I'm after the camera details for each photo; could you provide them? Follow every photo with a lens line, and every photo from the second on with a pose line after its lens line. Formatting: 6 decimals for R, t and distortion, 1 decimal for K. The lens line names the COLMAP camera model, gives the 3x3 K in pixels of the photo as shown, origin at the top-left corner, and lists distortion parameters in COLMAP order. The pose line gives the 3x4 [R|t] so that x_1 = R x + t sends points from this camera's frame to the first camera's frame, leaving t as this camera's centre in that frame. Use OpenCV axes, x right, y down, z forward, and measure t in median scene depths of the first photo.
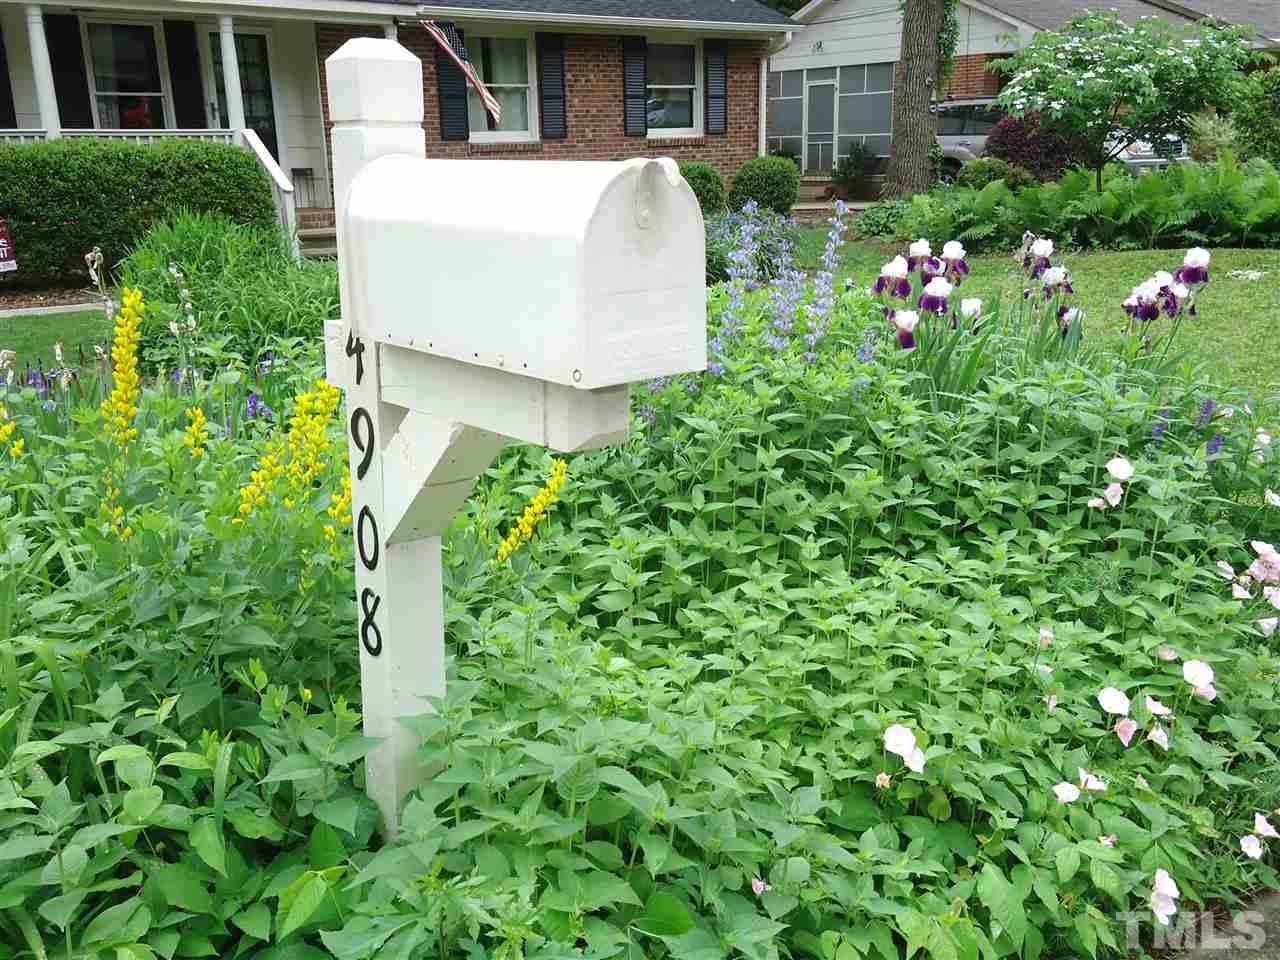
lens RADIAL K [[1259.5, 0, 640.0], [0, 1259.5, 480.0], [0, 0, 1]] dist [0.098922, -0.013990]
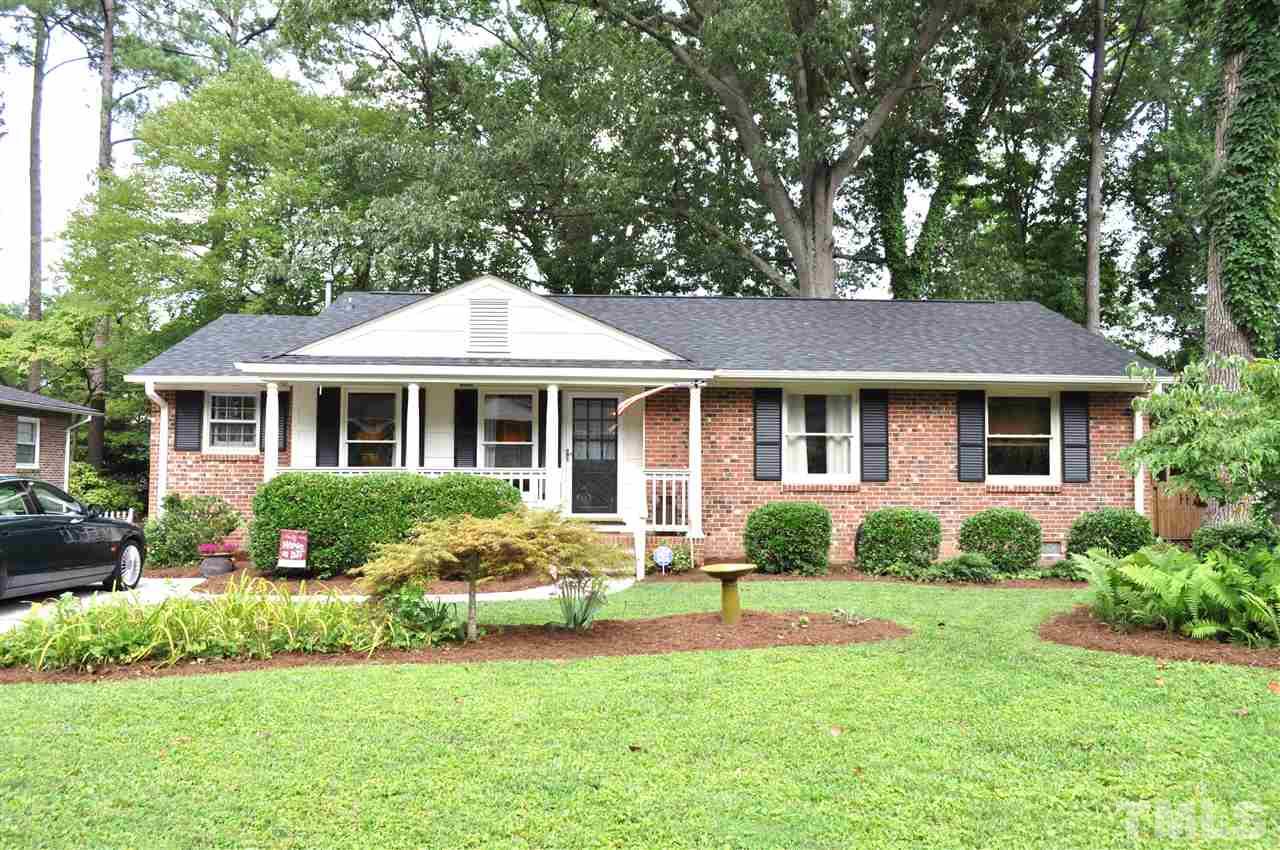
lens RADIAL K [[991.5, 0, 642.1], [0, 991.5, 427.1], [0, 0, 1]] dist [-0.011203, 0.000836]
pose [[0.801707, -0.001776, -0.597714, 0.268156], [-0.181959, 0.951807, -0.246888, -0.072374], [0.569348, 0.306691, 0.762748, 0.243598]]
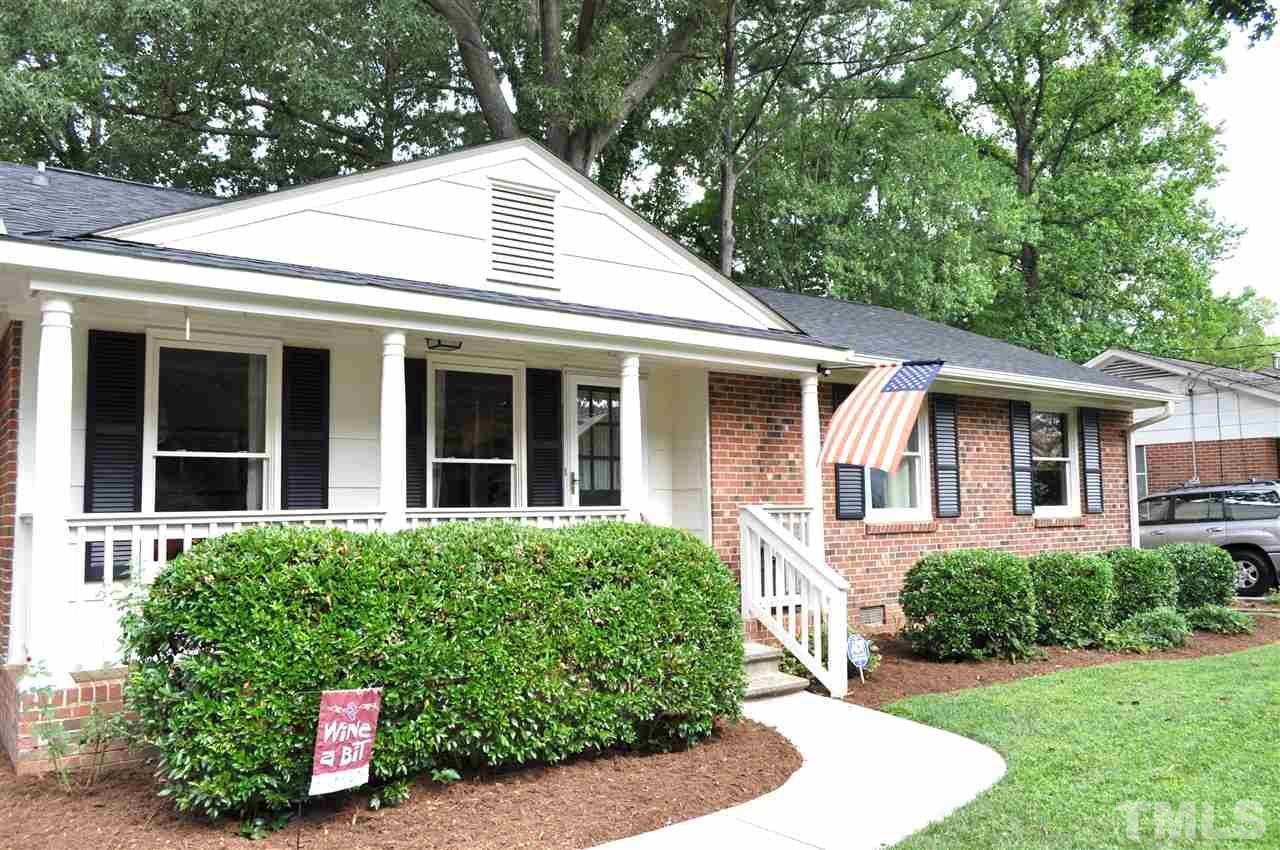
lens RADIAL K [[991.5, 0, 642.1], [0, 991.5, 427.1], [0, 0, 1]] dist [-0.011203, 0.000836]
pose [[0.999343, 0.003877, -0.036027, -0.233308], [-0.016086, 0.938385, -0.345216, -0.105288], [0.032469, 0.345569, 0.937832, 0.393810]]
